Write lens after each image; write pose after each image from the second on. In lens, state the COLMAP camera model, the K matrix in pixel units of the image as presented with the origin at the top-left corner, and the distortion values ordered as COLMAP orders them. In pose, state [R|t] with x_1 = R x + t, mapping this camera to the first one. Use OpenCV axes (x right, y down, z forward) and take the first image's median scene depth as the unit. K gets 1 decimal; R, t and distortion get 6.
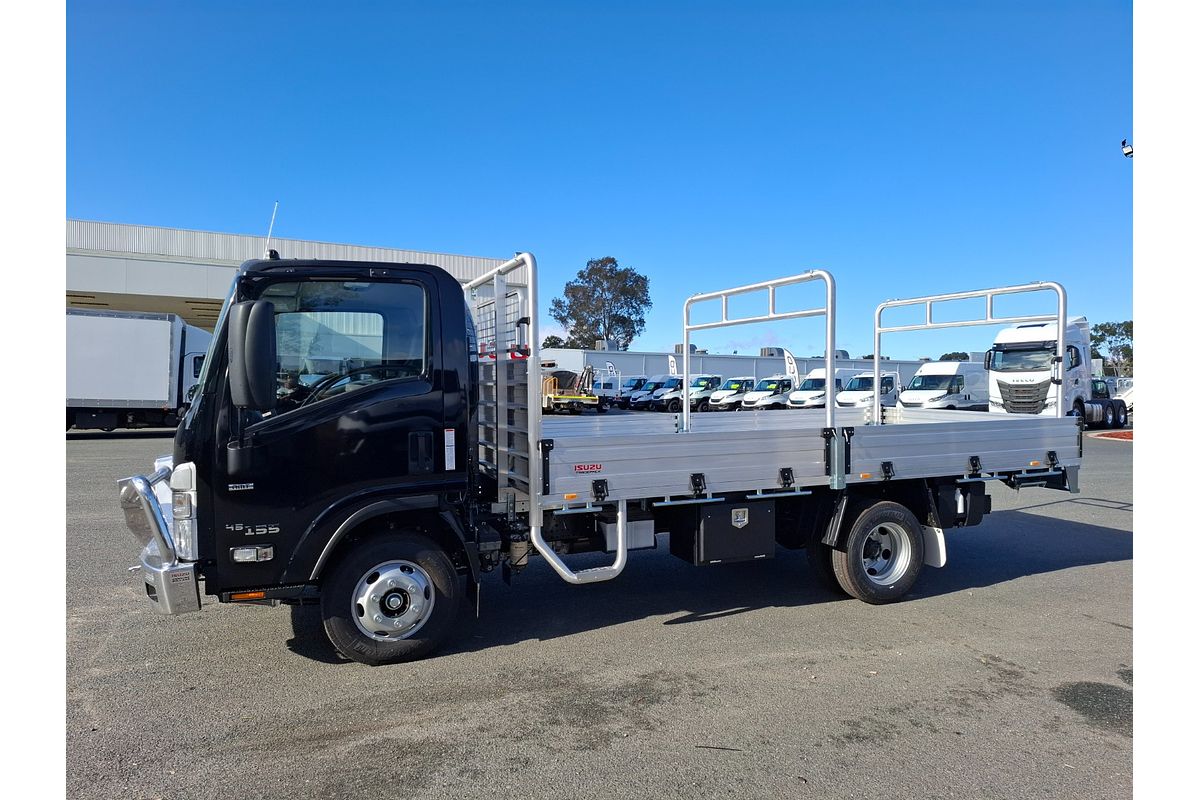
lens RADIAL K [[733.0, 0, 605.3], [0, 733.0, 397.1], [0, 0, 1]] dist [0.100342, -0.112998]
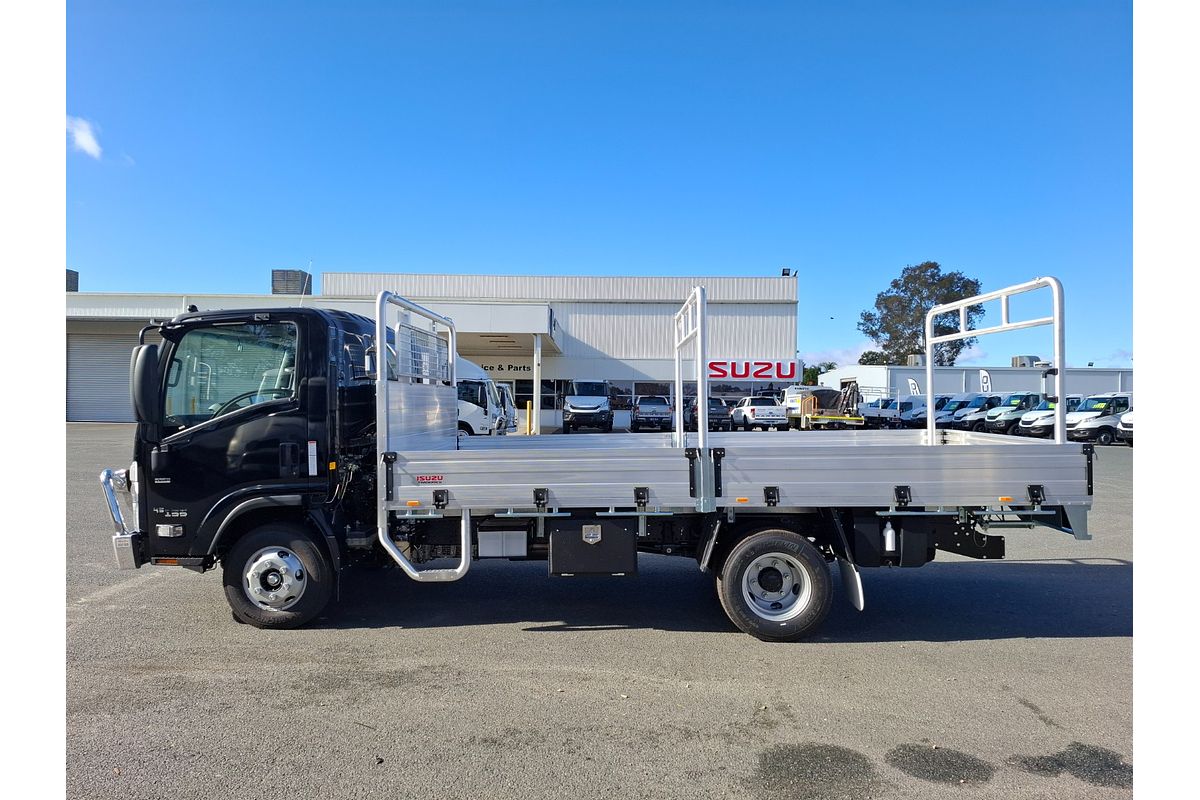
lens RADIAL K [[737.1, 0, 594.7], [0, 737.1, 391.6], [0, 0, 1]] dist [0.103434, -0.115952]
pose [[0.905418, -0.009908, -0.424406, 0.602913], [-0.004560, 0.999443, -0.033062, -0.000102], [0.424497, 0.031870, 0.904868, 0.063330]]
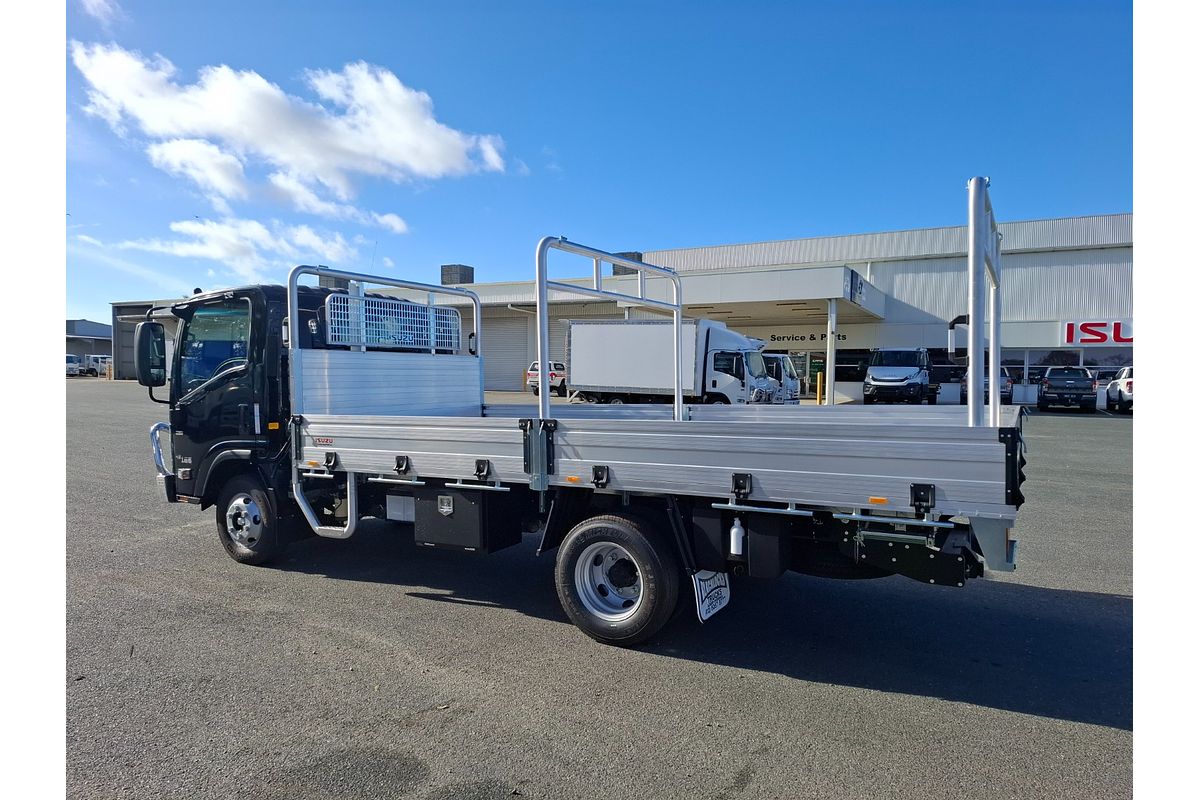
lens RADIAL K [[737.1, 0, 594.7], [0, 737.1, 391.6], [0, 0, 1]] dist [0.103434, -0.115952]
pose [[0.601366, 0.013873, -0.798854, 1.061421], [-0.012245, 0.999892, 0.008146, 0.000636], [0.798880, 0.004883, 0.601470, 0.539661]]
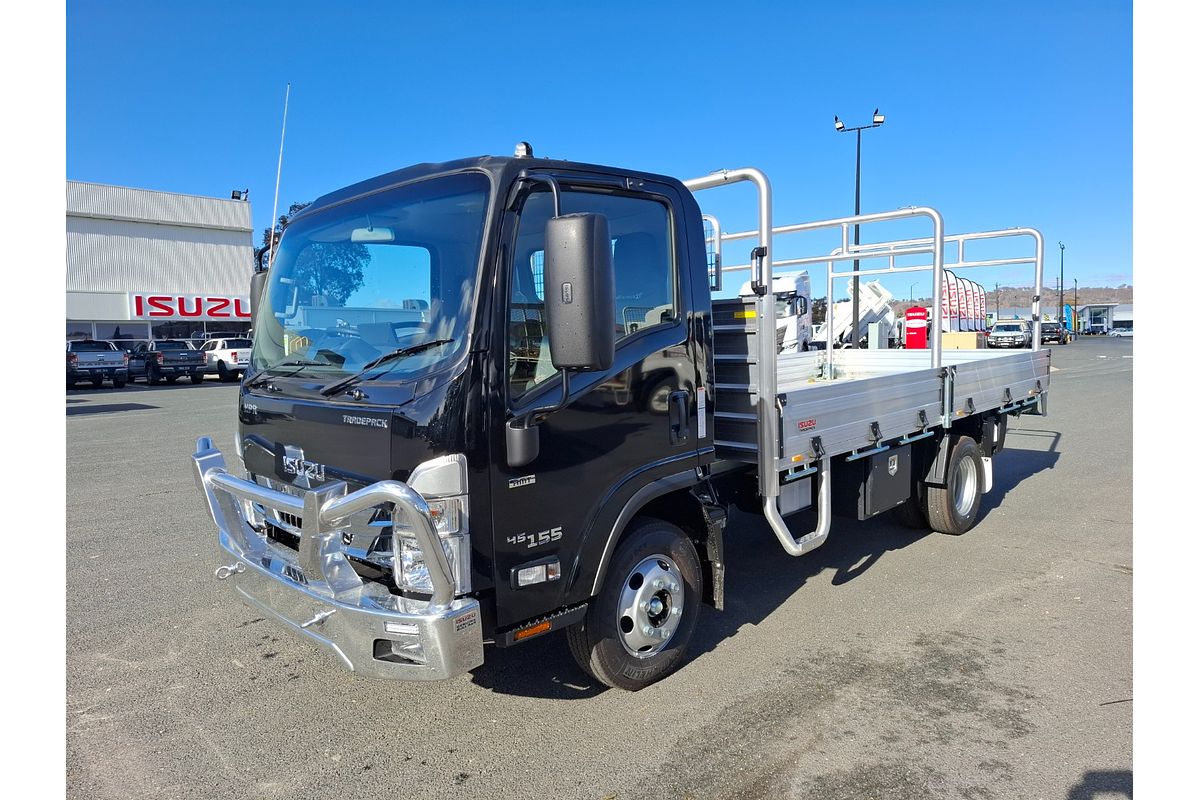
lens RADIAL K [[737.2, 0, 608.5], [0, 737.2, 397.6], [0, 0, 1]] dist [0.053773, -0.042228]
pose [[0.925834, -0.060356, 0.373079, -0.496498], [0.037695, 0.996990, 0.067749, -0.002707], [-0.376046, -0.048661, 0.925323, 0.241295]]
